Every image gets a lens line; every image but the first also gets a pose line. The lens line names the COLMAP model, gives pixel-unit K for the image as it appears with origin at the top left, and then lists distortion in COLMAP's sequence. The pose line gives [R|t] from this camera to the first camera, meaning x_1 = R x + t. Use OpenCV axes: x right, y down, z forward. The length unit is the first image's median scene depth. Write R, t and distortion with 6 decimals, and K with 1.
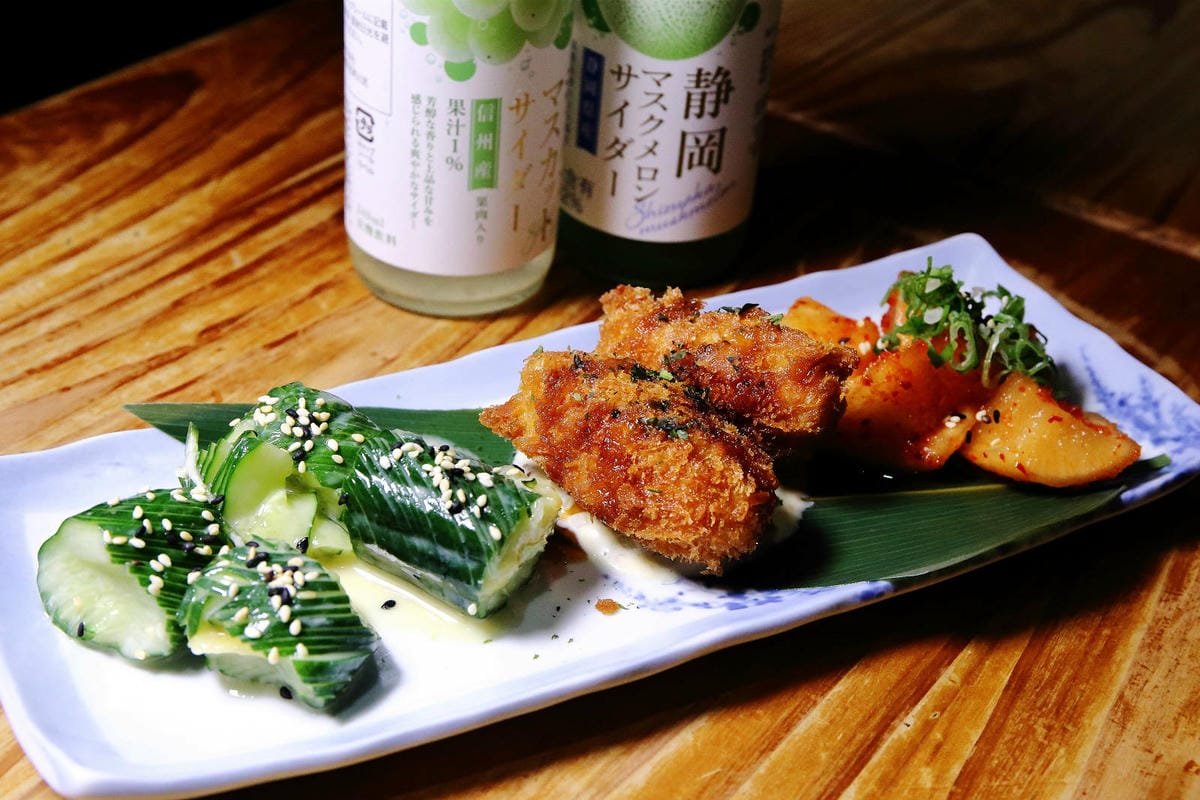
lens RADIAL K [[1626.8, 0, 600.0], [0, 1626.8, 400.0], [0, 0, 1]] dist [-0.015833, -0.005147]
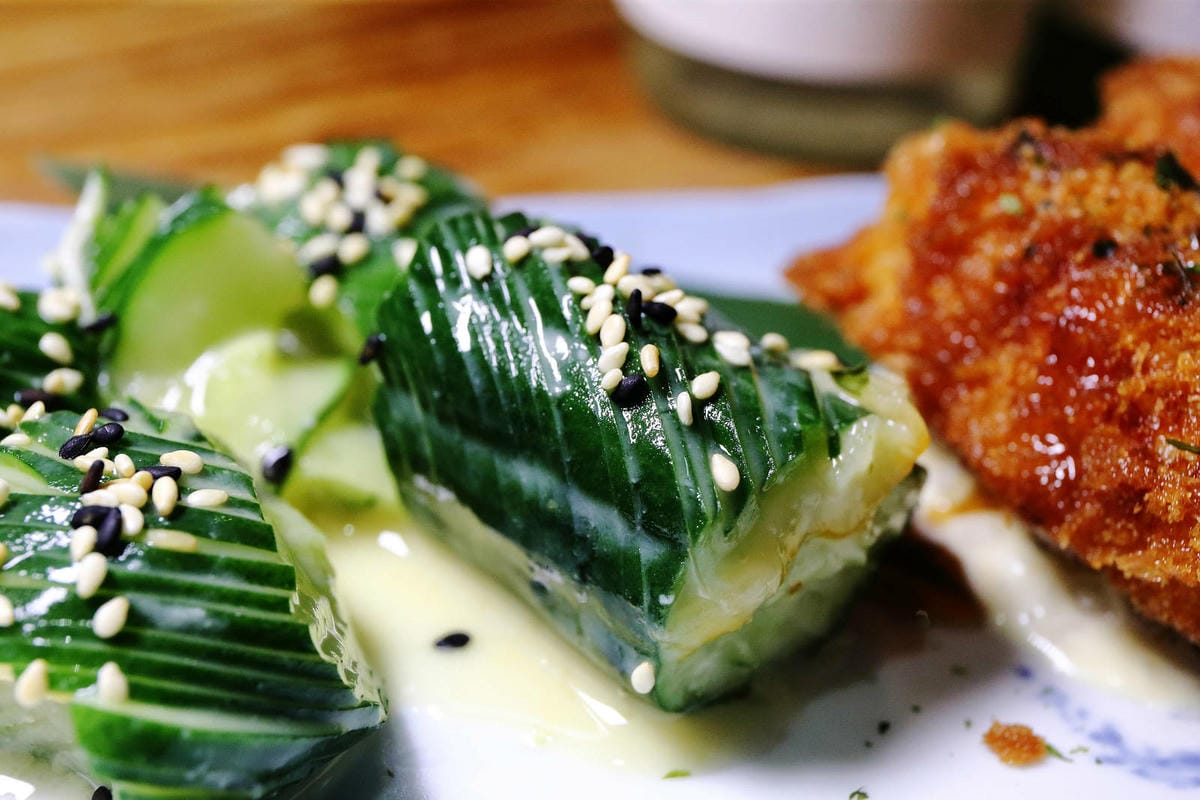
lens RADIAL K [[1945.8, 0, 600.0], [0, 1945.8, 400.0], [0, 0, 1]] dist [-0.049694, 0.002370]
pose [[0.959737, 0.124600, -0.251752, 0.015876], [-0.146587, 0.986683, -0.070484, 0.098738], [0.239617, 0.104550, 0.965222, 0.562191]]
